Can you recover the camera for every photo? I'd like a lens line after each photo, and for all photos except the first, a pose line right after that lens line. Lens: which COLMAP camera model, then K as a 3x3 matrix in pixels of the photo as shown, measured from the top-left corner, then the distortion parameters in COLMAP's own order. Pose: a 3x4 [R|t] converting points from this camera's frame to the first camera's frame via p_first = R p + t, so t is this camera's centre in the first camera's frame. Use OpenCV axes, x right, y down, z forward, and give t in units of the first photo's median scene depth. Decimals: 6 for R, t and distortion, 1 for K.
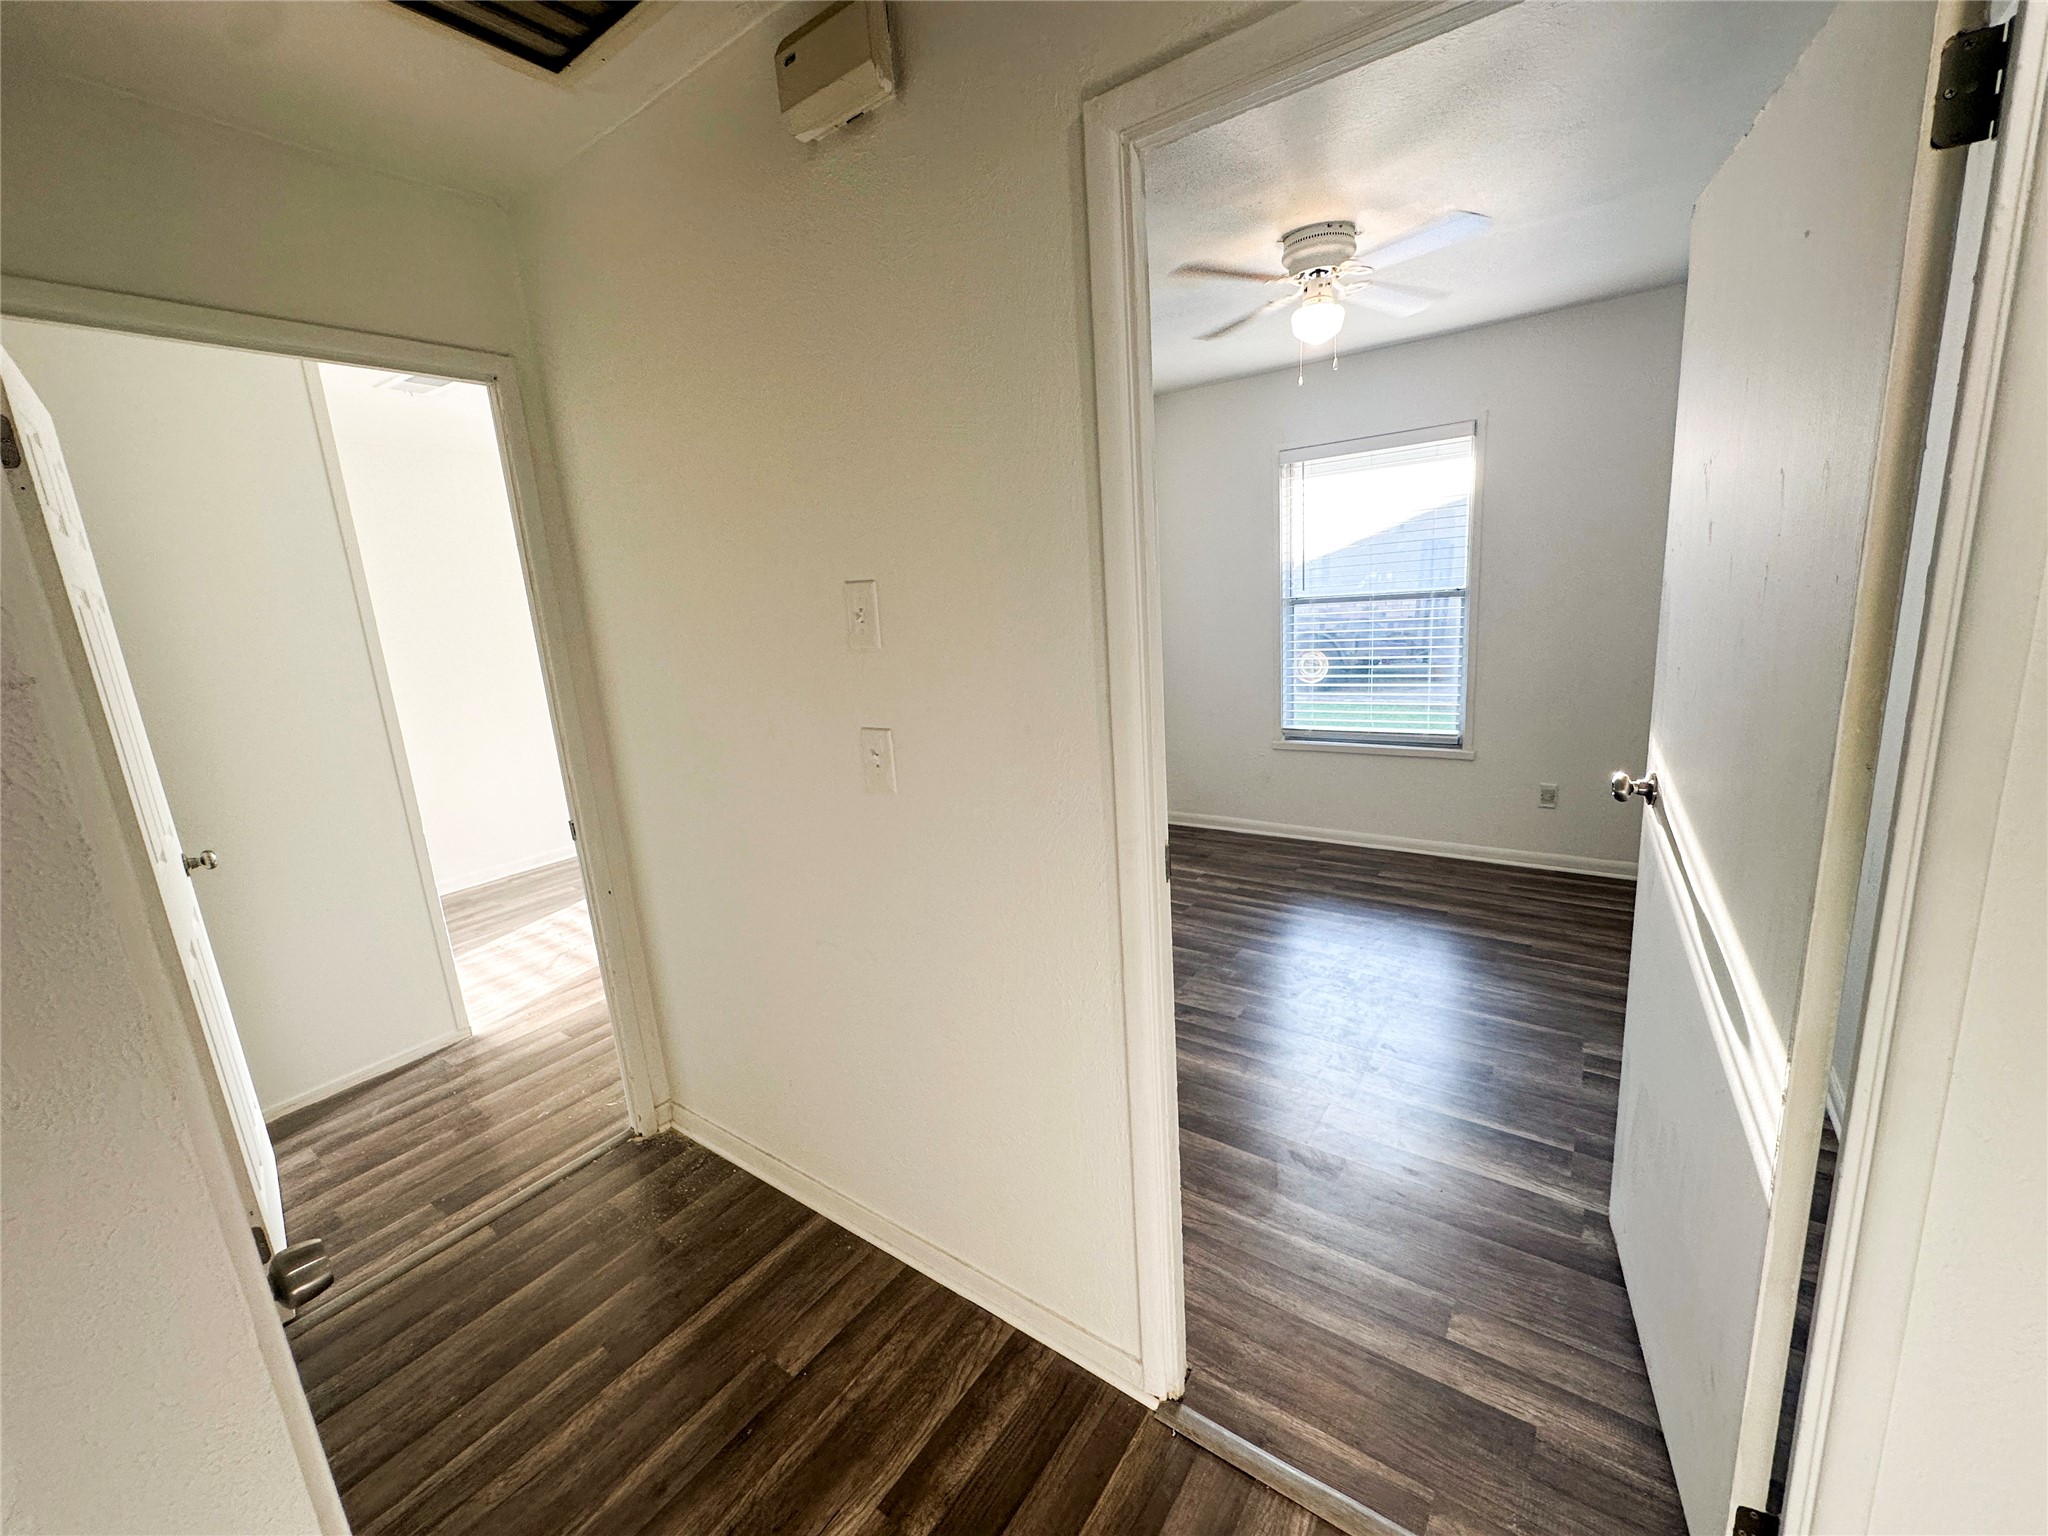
lens RADIAL K [[814.6, 0, 1022.7], [0, 814.6, 768.0], [0, 0, 1]] dist [-0.004397, 0.000195]
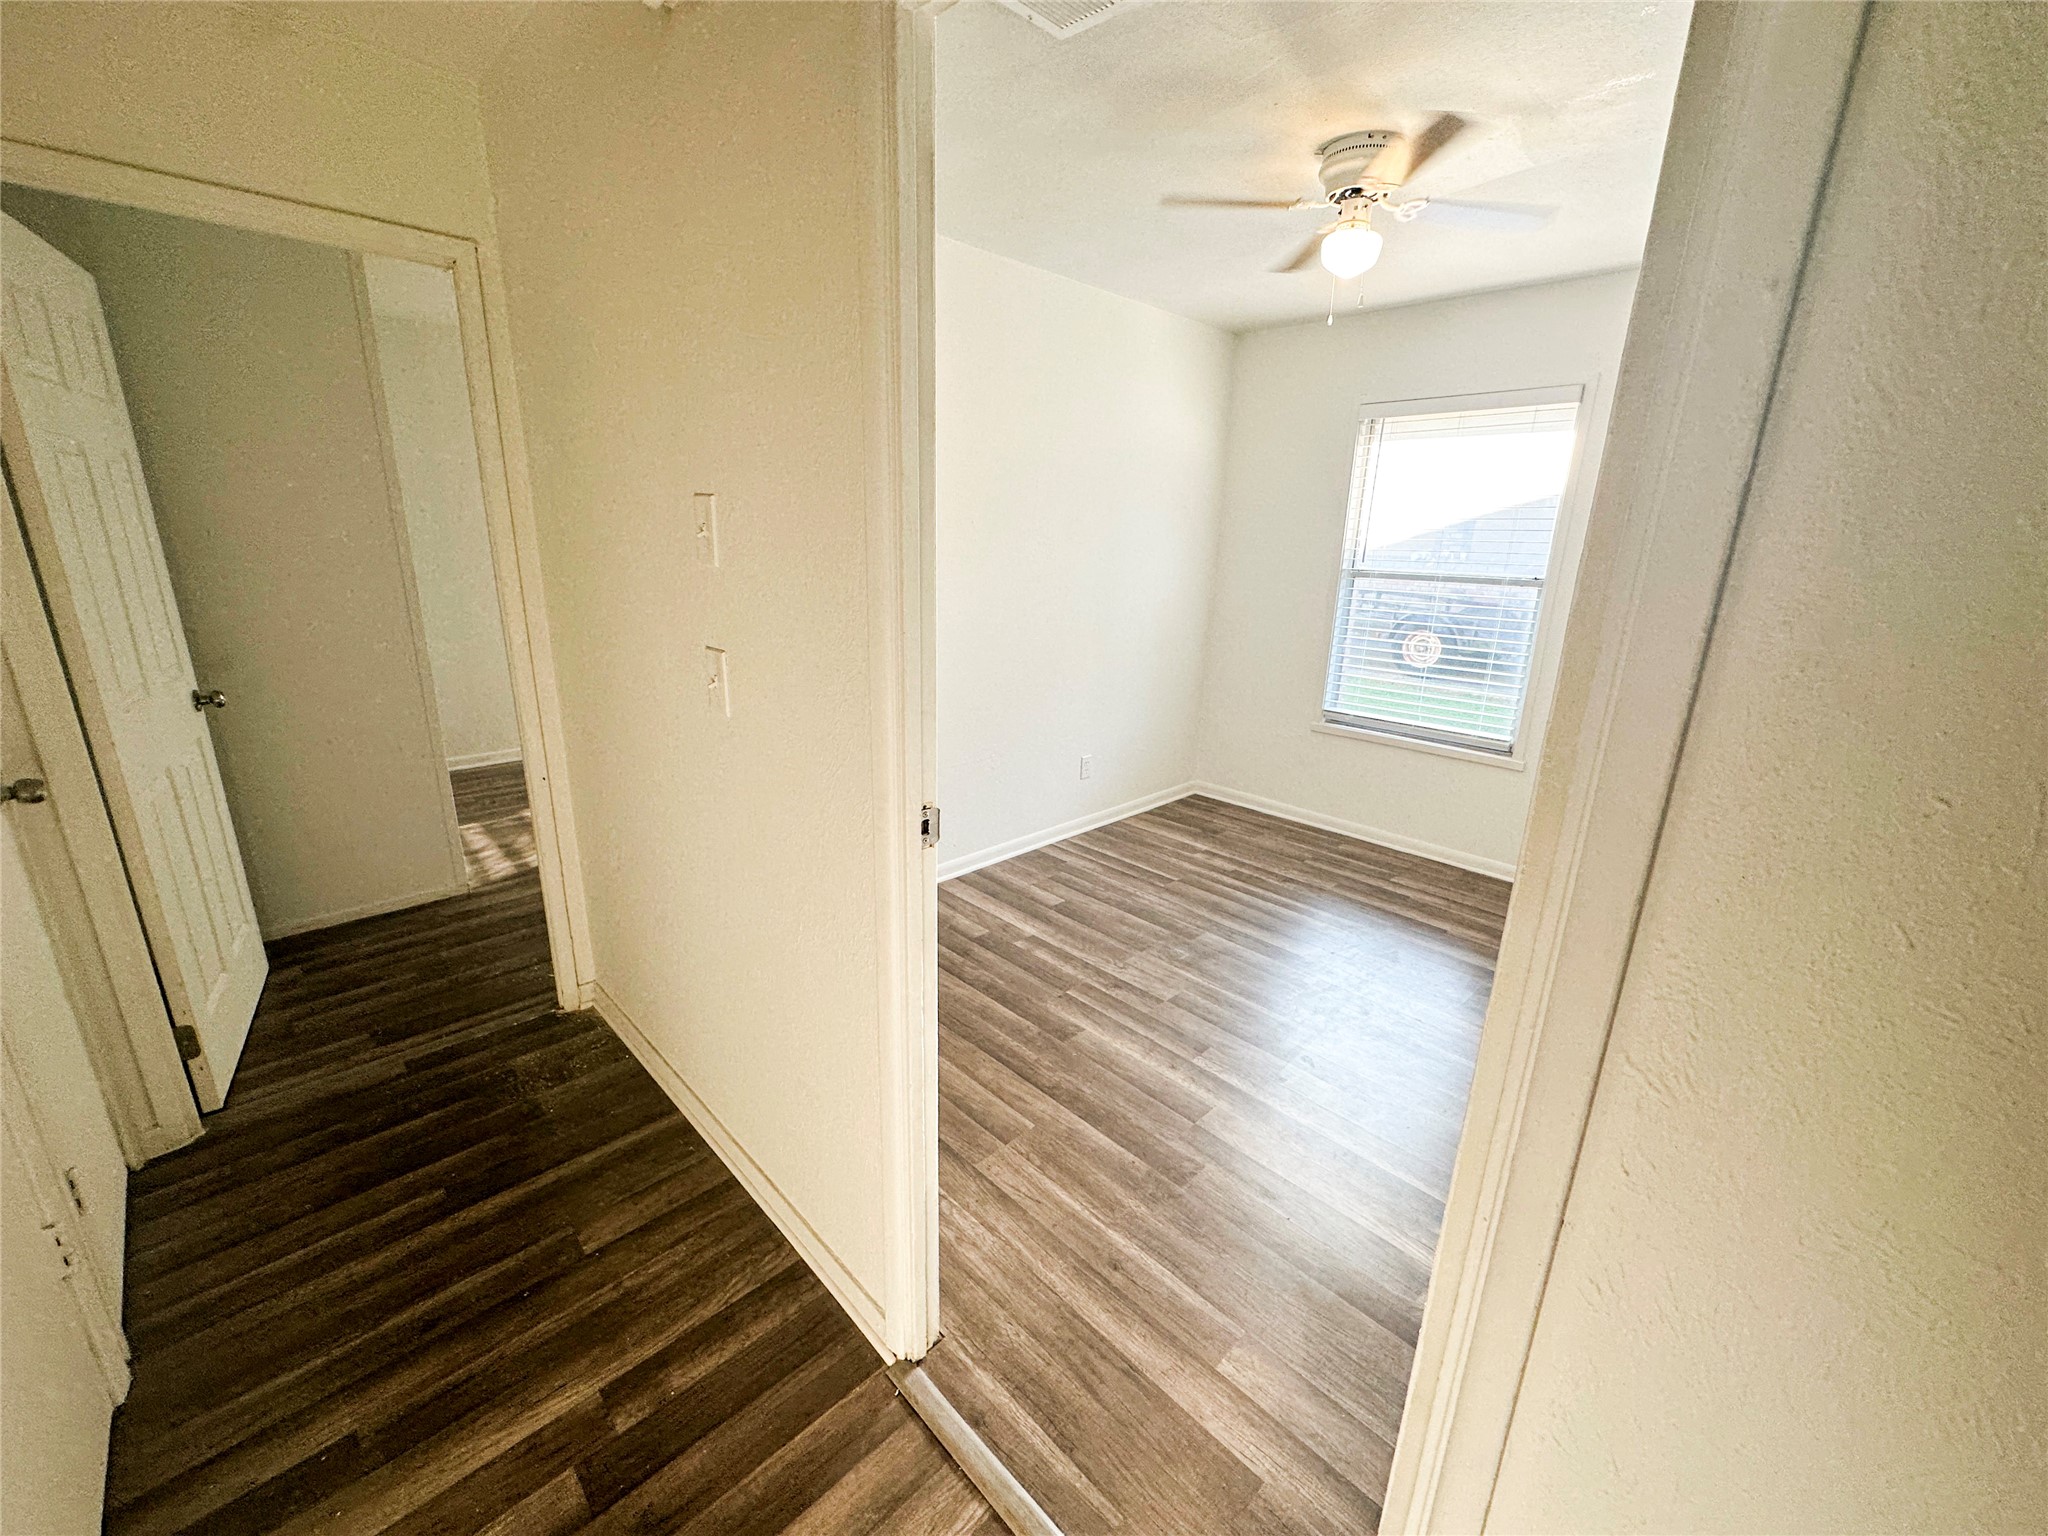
lens RADIAL K [[814.6, 0, 1023.1], [0, 814.6, 767.0], [0, 0, 1]] dist [-0.004397, 0.000195]
pose [[0.980964, 0.138220, -0.136399, 0.181391], [-0.128785, 0.988774, 0.075772, -0.015729], [0.145341, -0.056764, 0.987752, 0.042345]]
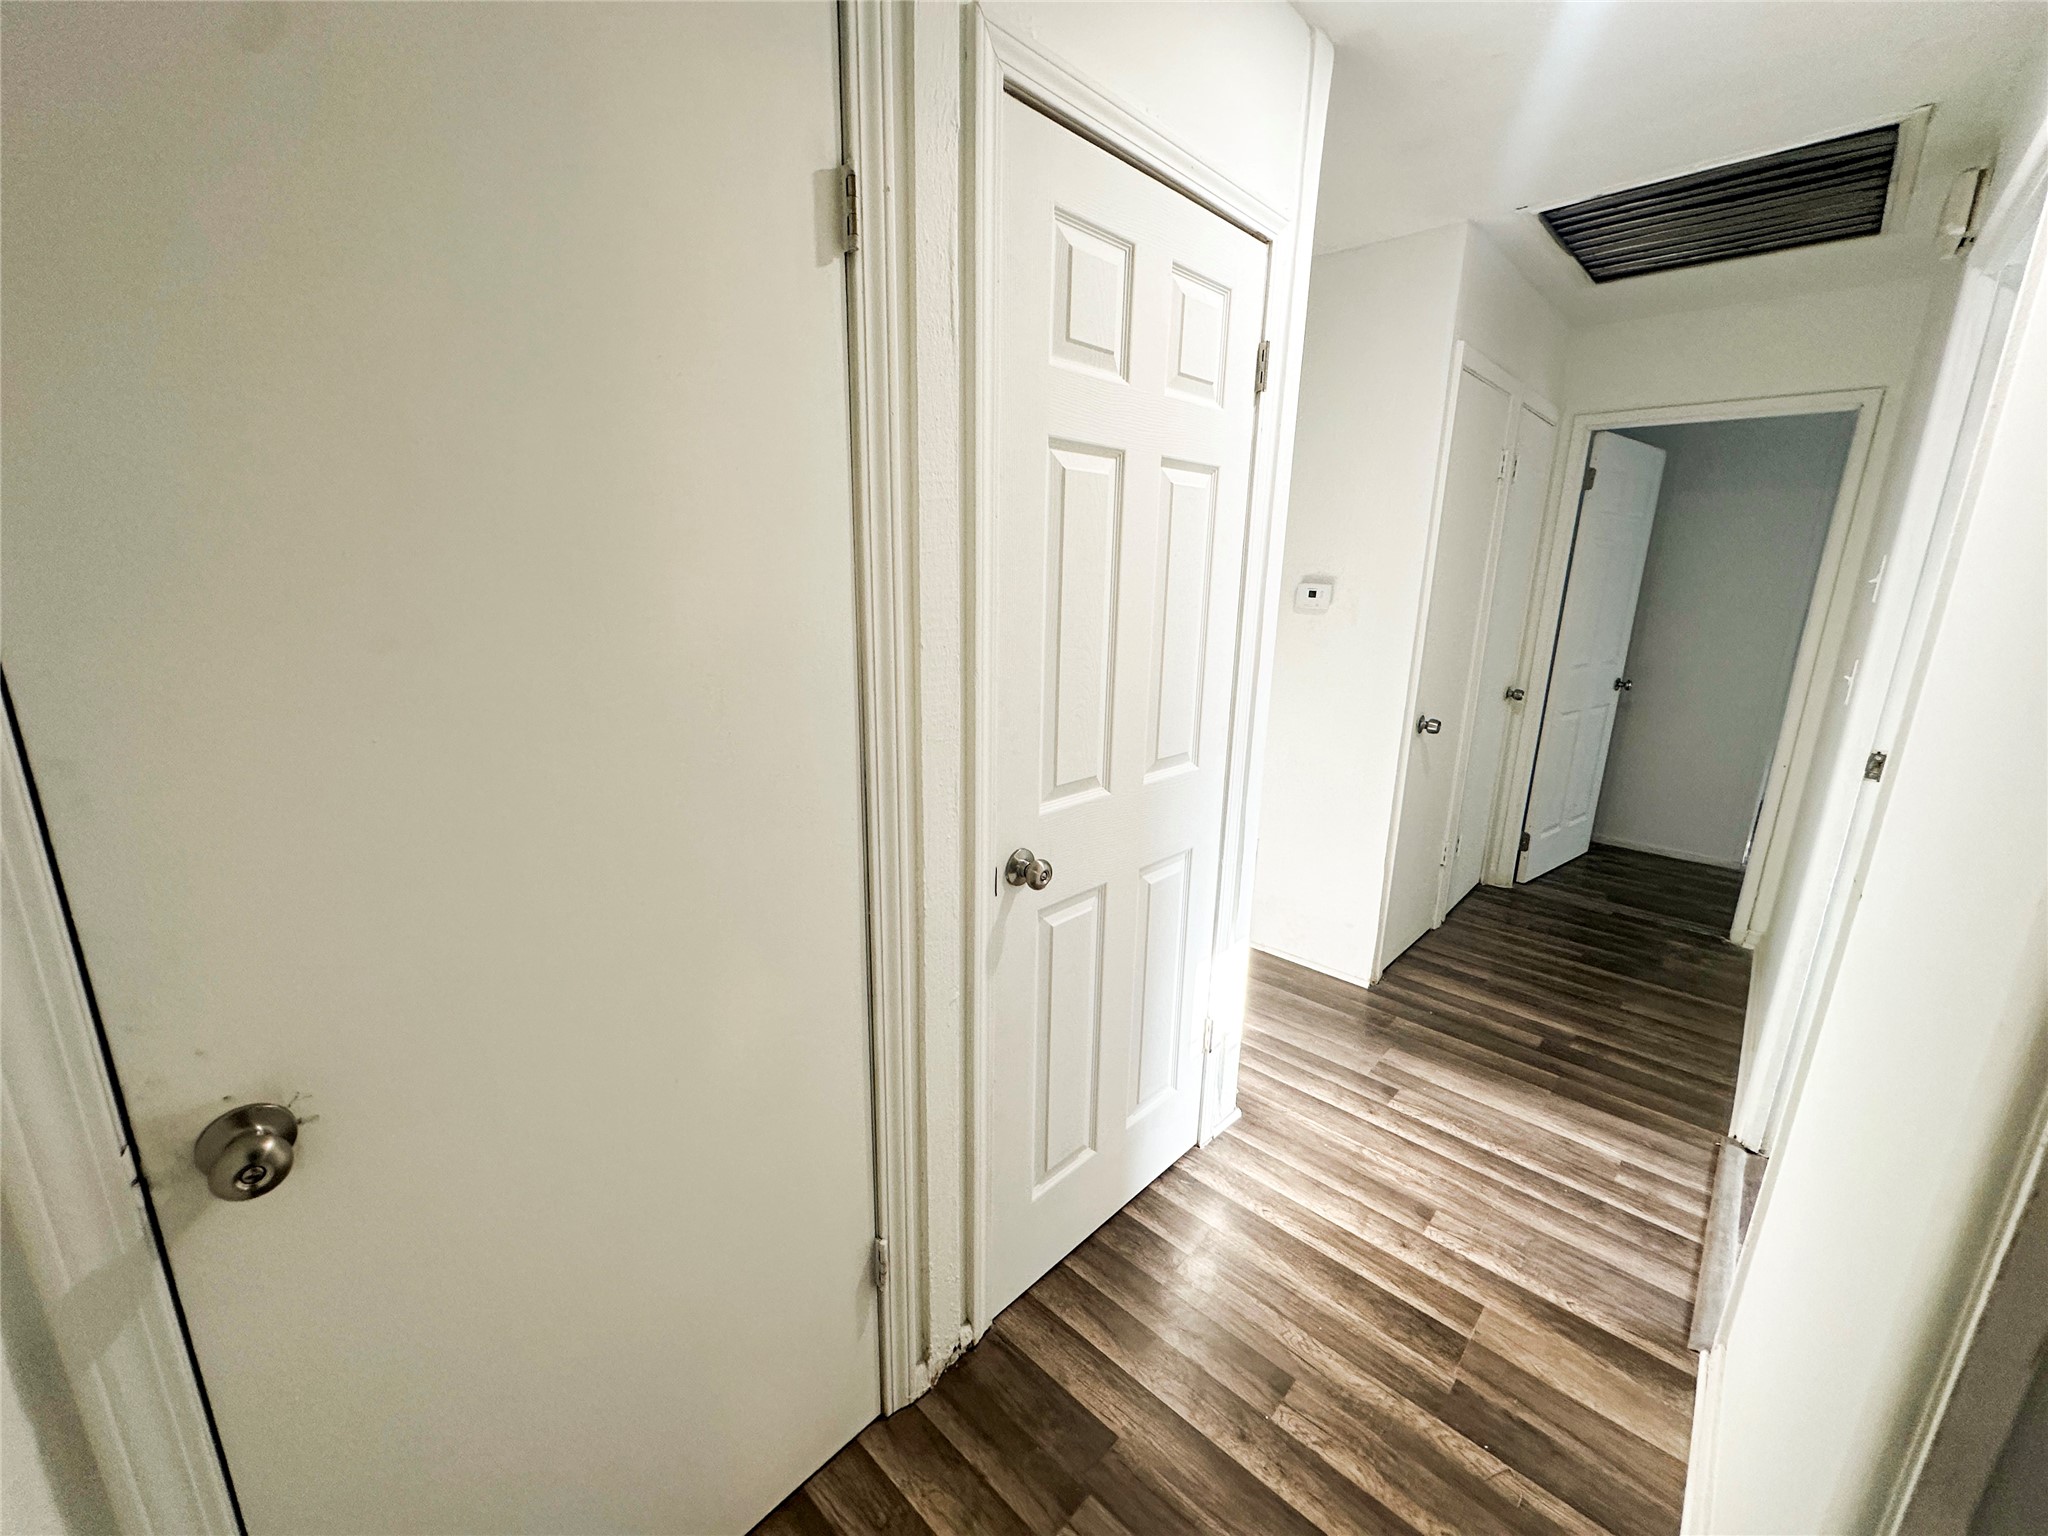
lens RADIAL K [[814.6, 0, 1018.1], [0, 814.6, 769.6], [0, 0, 1]] dist [-0.004397, 0.000195]
pose [[-0.128046, 0.305583, -0.943516, 0.761069], [-0.220908, 0.918660, 0.327512, -0.006479], [0.966853, 0.250367, -0.050126, -0.165084]]
